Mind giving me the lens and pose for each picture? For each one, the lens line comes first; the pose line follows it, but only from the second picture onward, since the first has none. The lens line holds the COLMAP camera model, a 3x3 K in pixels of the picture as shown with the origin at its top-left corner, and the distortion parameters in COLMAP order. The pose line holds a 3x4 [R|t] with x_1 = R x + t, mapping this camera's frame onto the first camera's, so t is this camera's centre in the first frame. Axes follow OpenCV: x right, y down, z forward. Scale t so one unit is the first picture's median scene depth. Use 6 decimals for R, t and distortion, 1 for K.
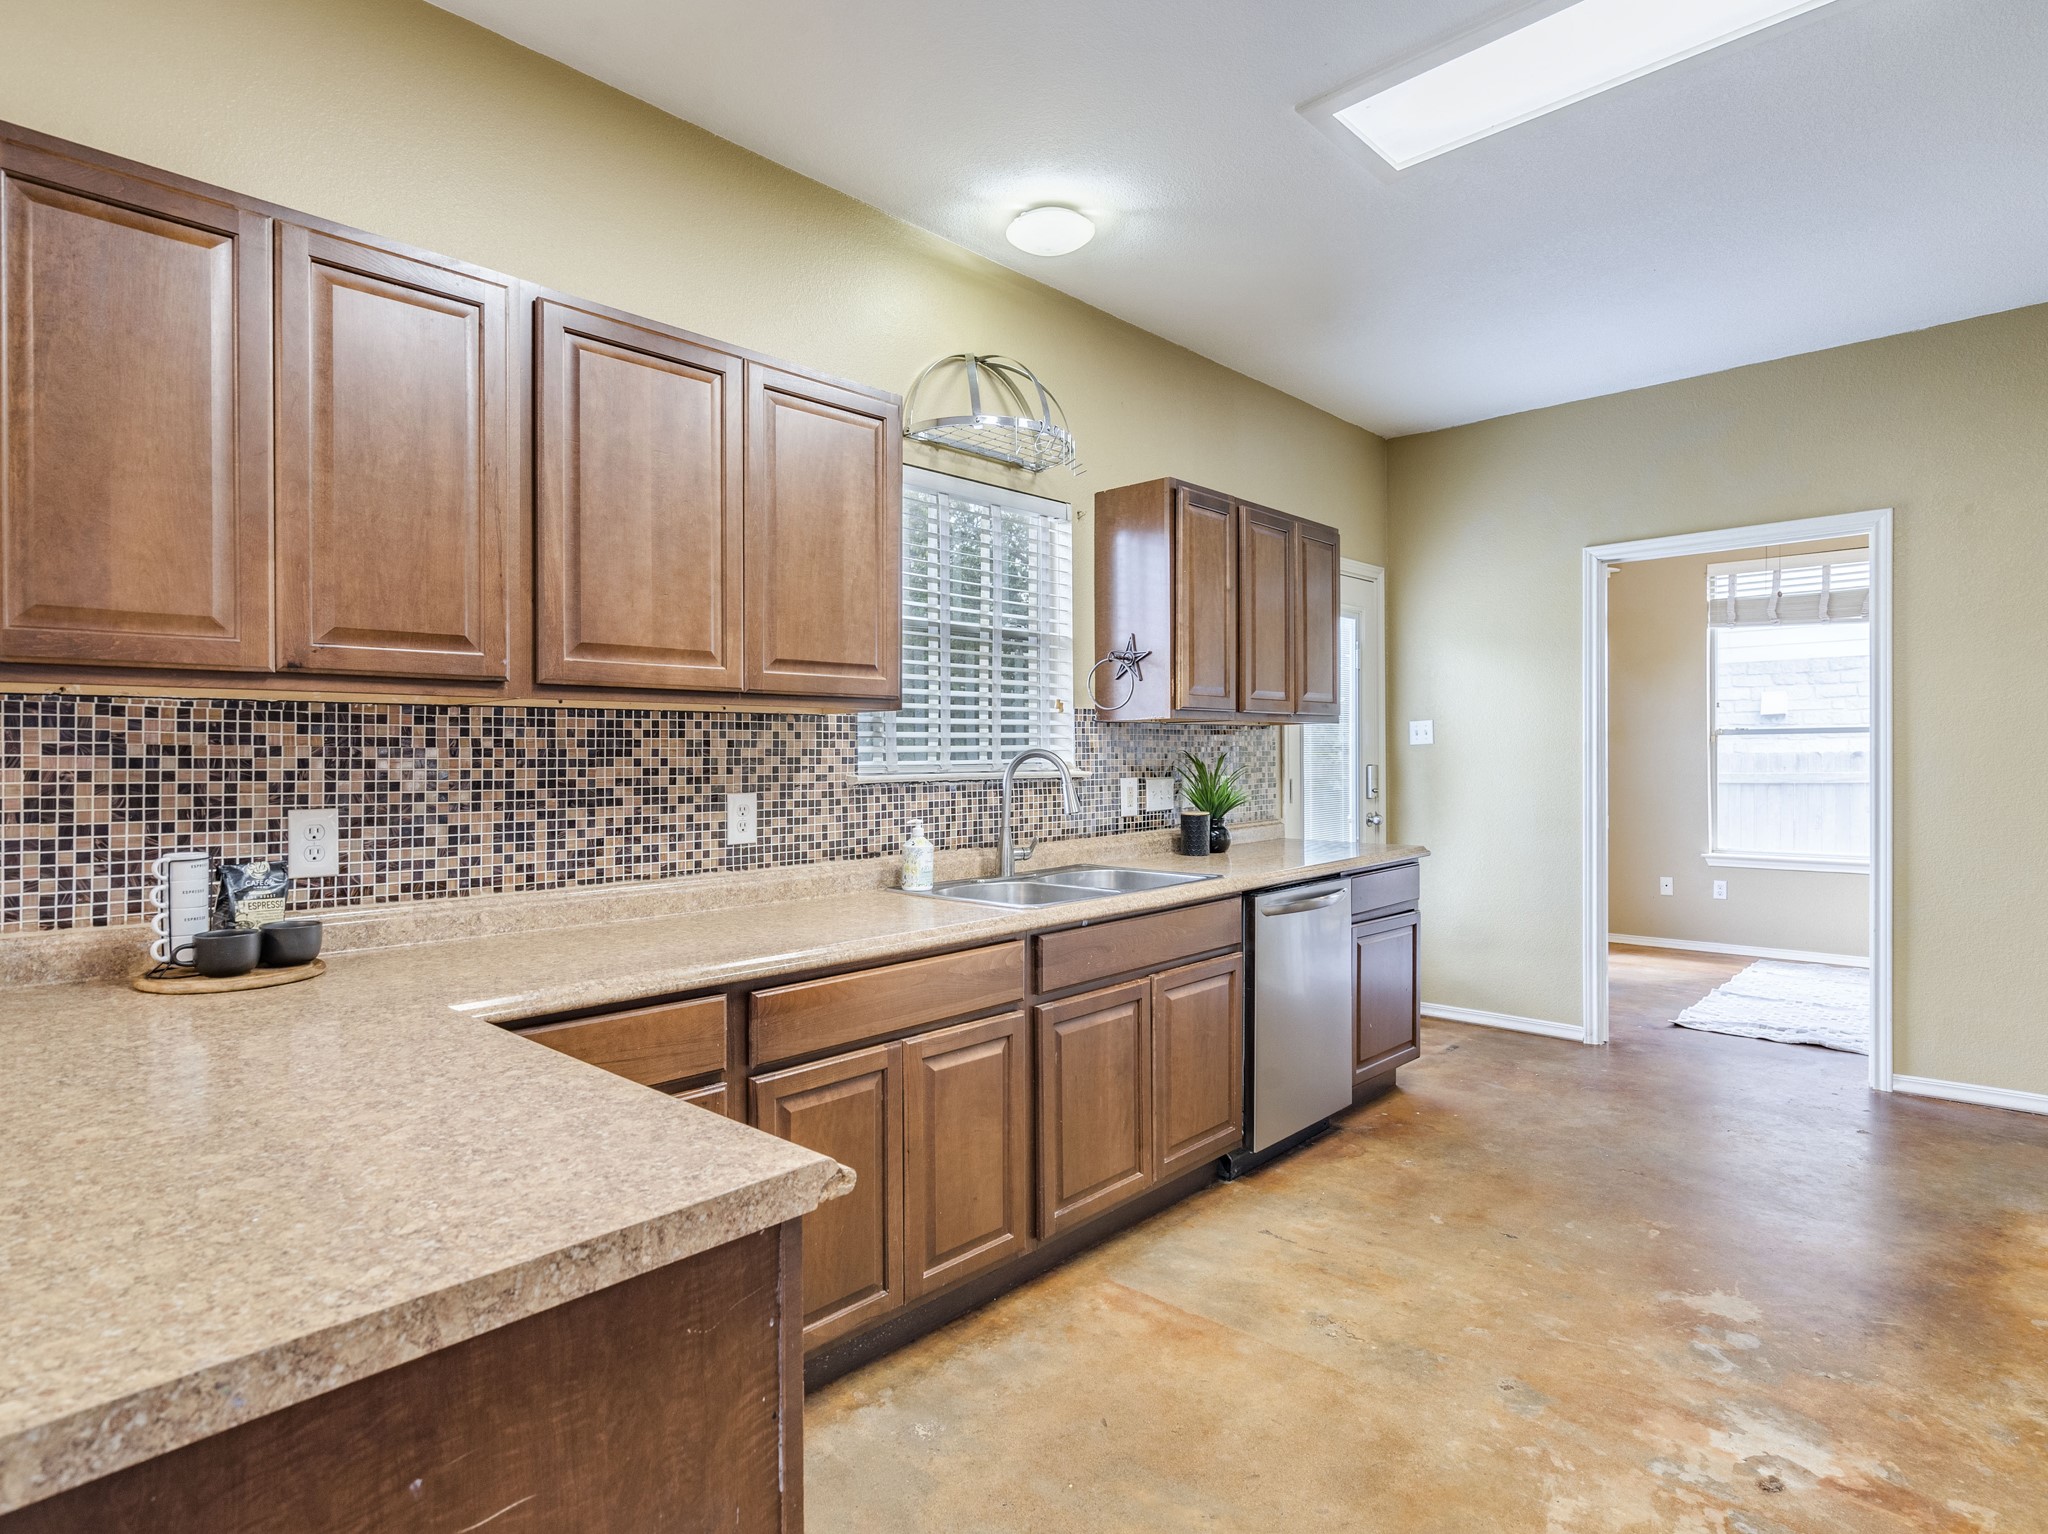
lens RADIAL K [[1085.1, 0, 1024.0], [0, 1085.1, 767.0], [0, 0, 1]] dist [-0.009255, 0.000825]
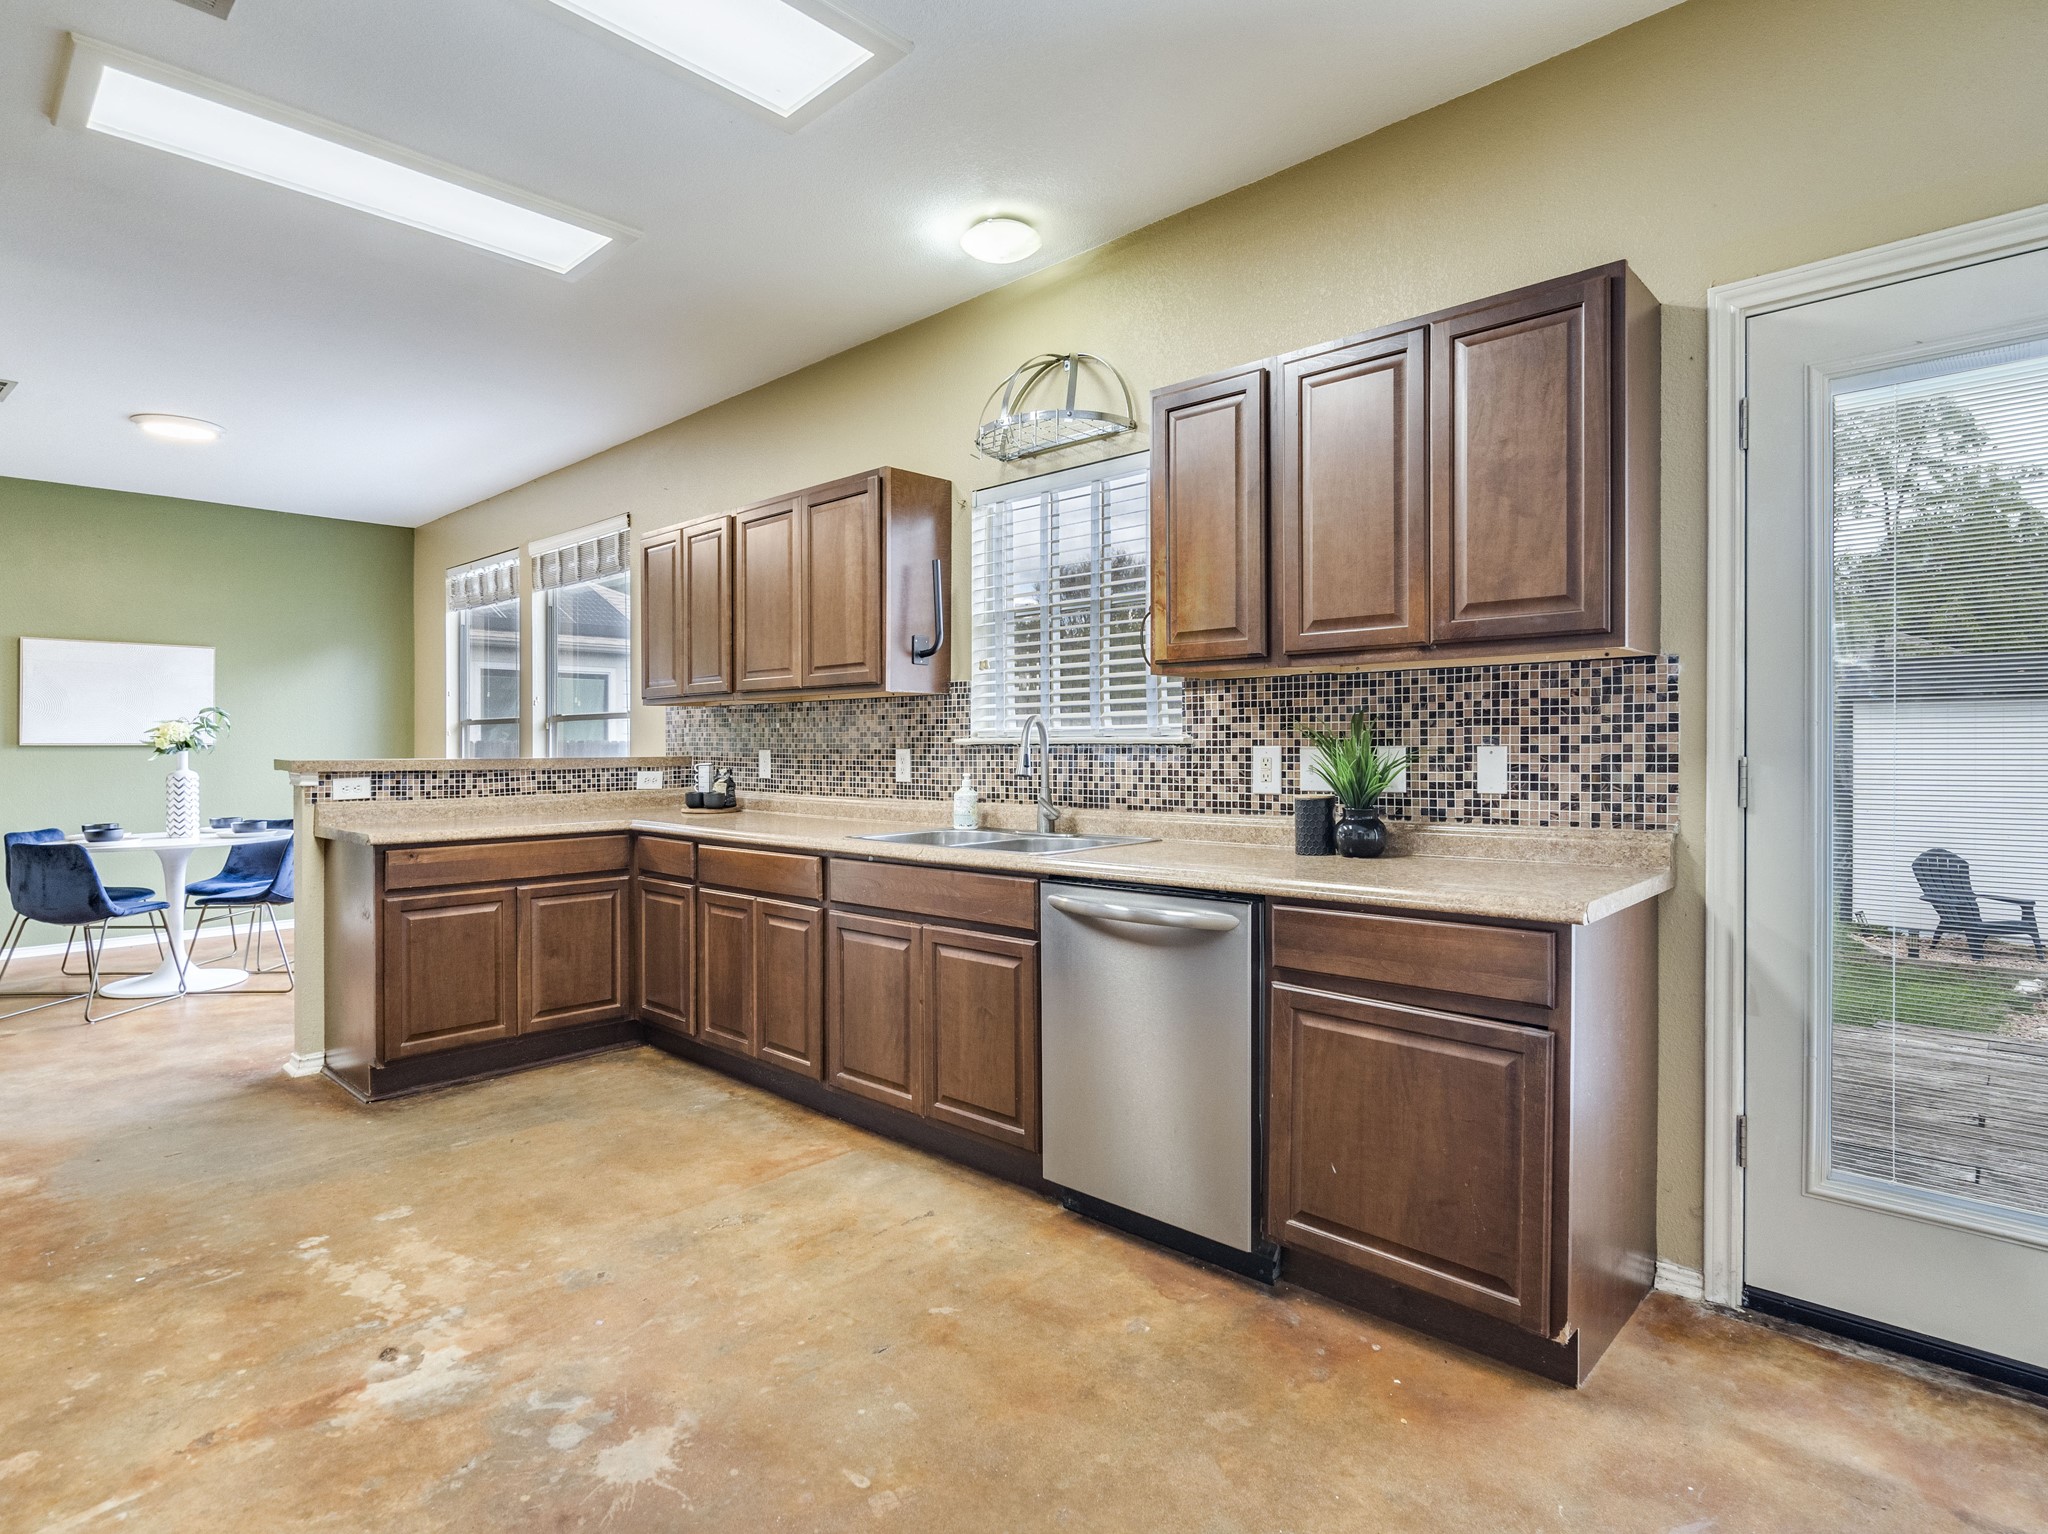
lens RADIAL K [[1086.8, 0, 1001.6], [0, 1086.8, 742.8], [0, 0, 1]] dist [-0.002578, 0.001131]
pose [[-0.007302, 0.010949, -0.999913, 1.362348], [-0.000552, 0.999940, 0.010953, -0.001450], [0.999973, 0.000632, -0.007296, 1.228977]]
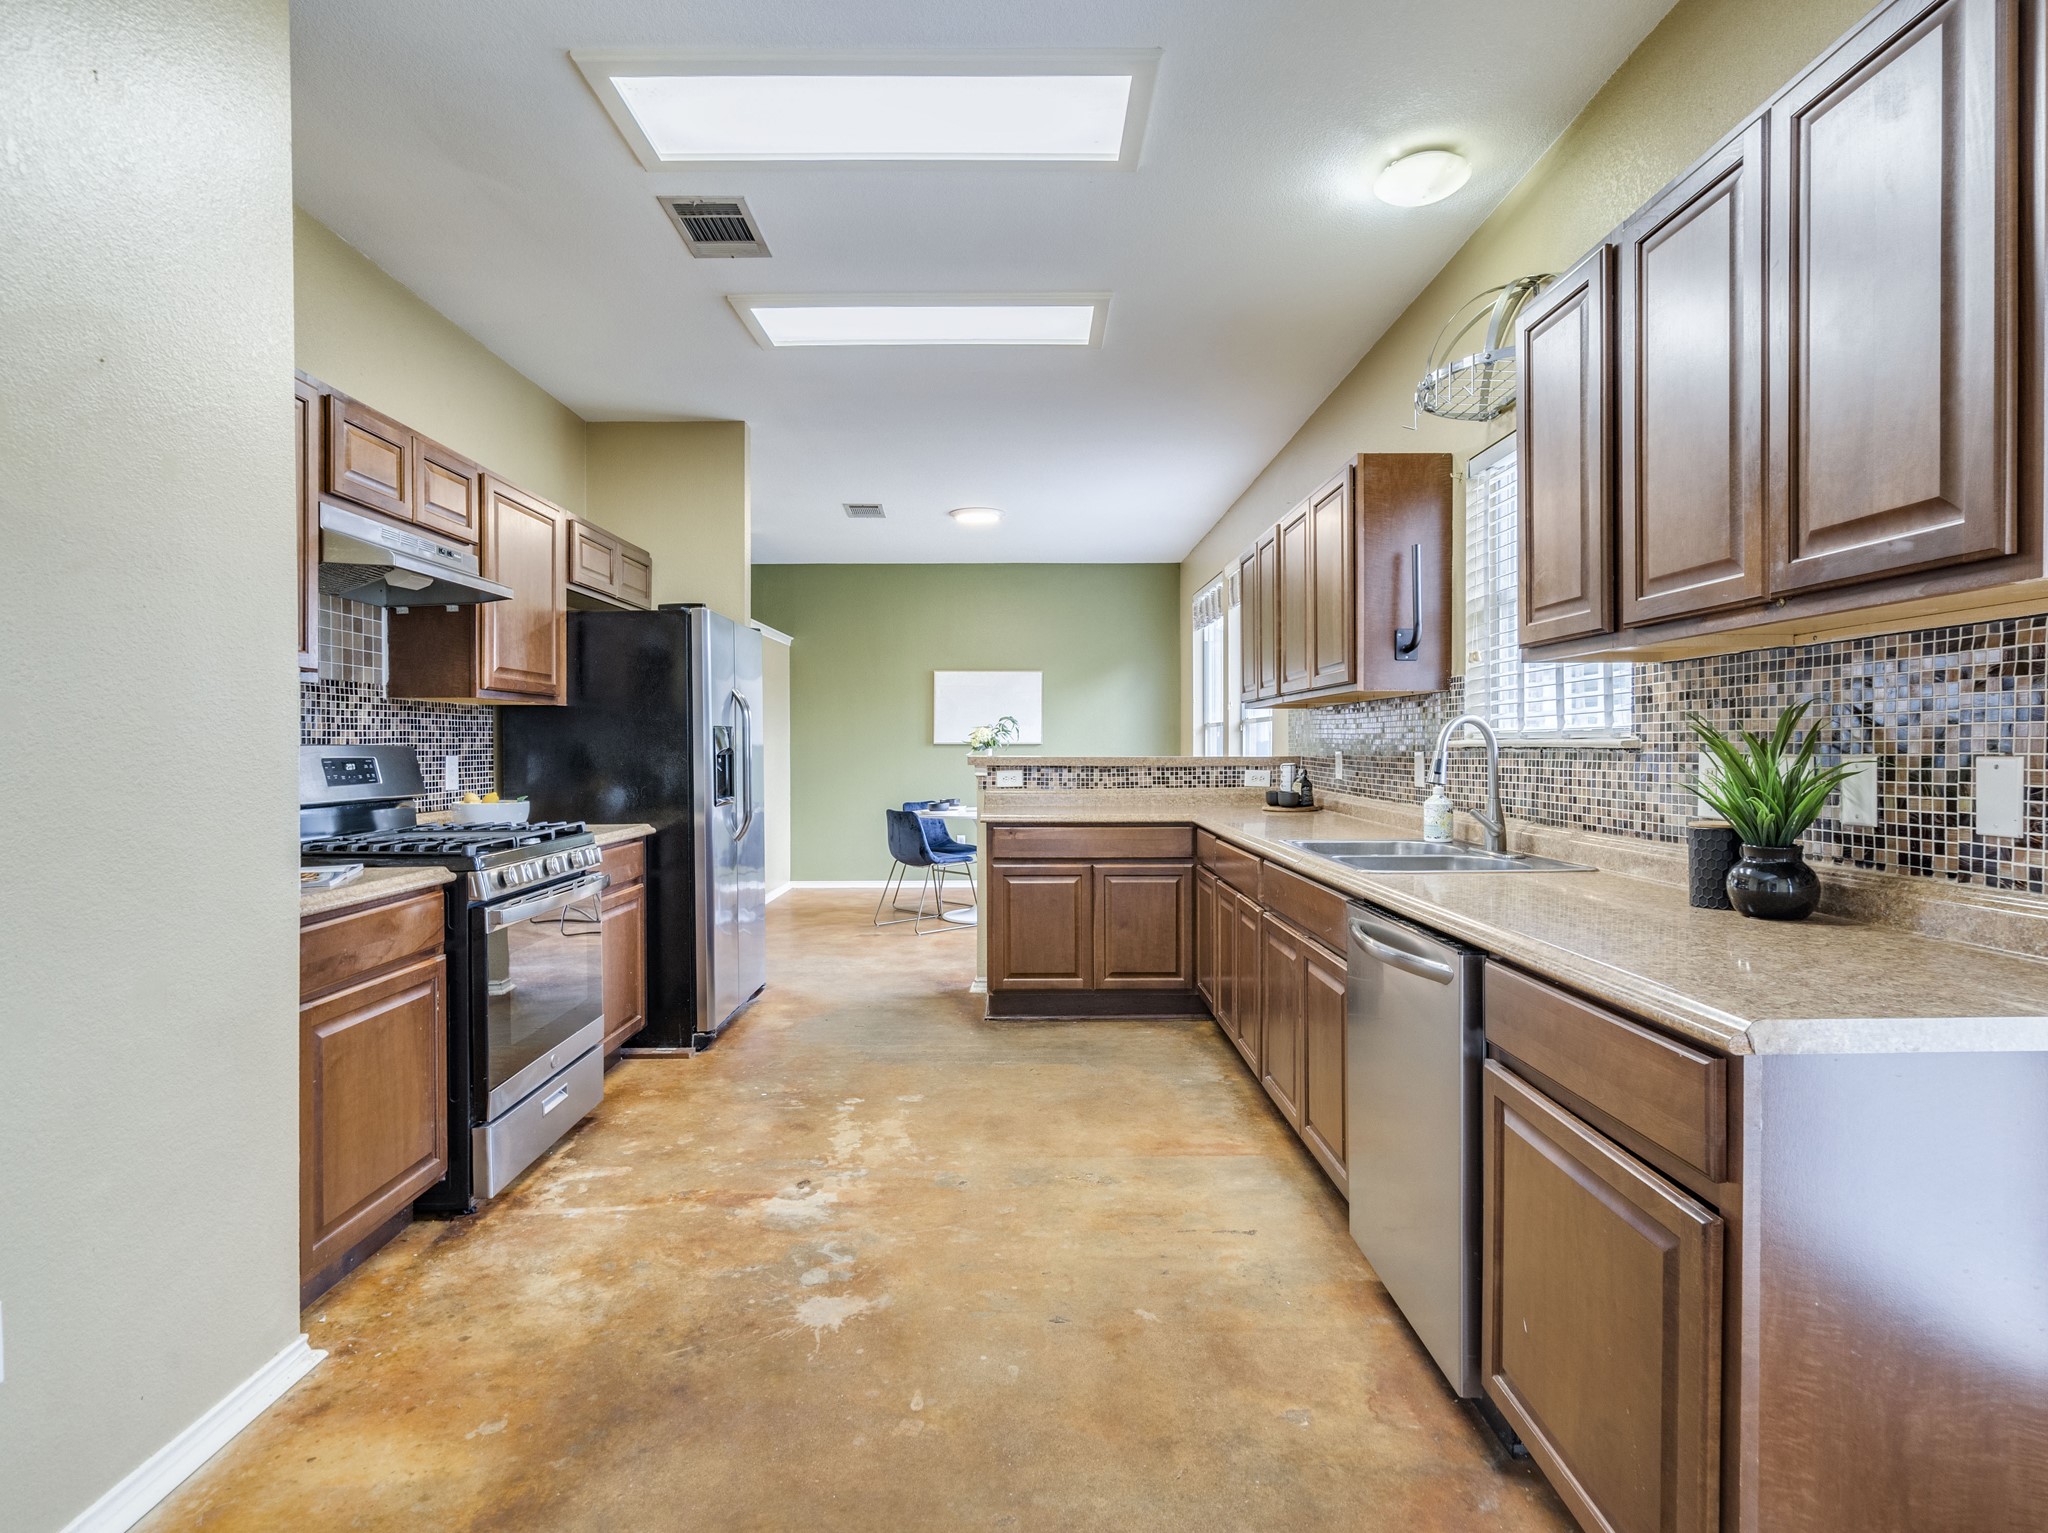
lens RADIAL K [[1042.9, 0, 1026.0], [0, 1042.9, 747.3], [0, 0, 1]] dist [-0.005077, 0.001843]
pose [[-0.720713, 0.015620, -0.693057, 1.125306], [0.007818, 0.999866, 0.014406, -0.005071], [0.693189, 0.004964, -0.720739, 1.736345]]
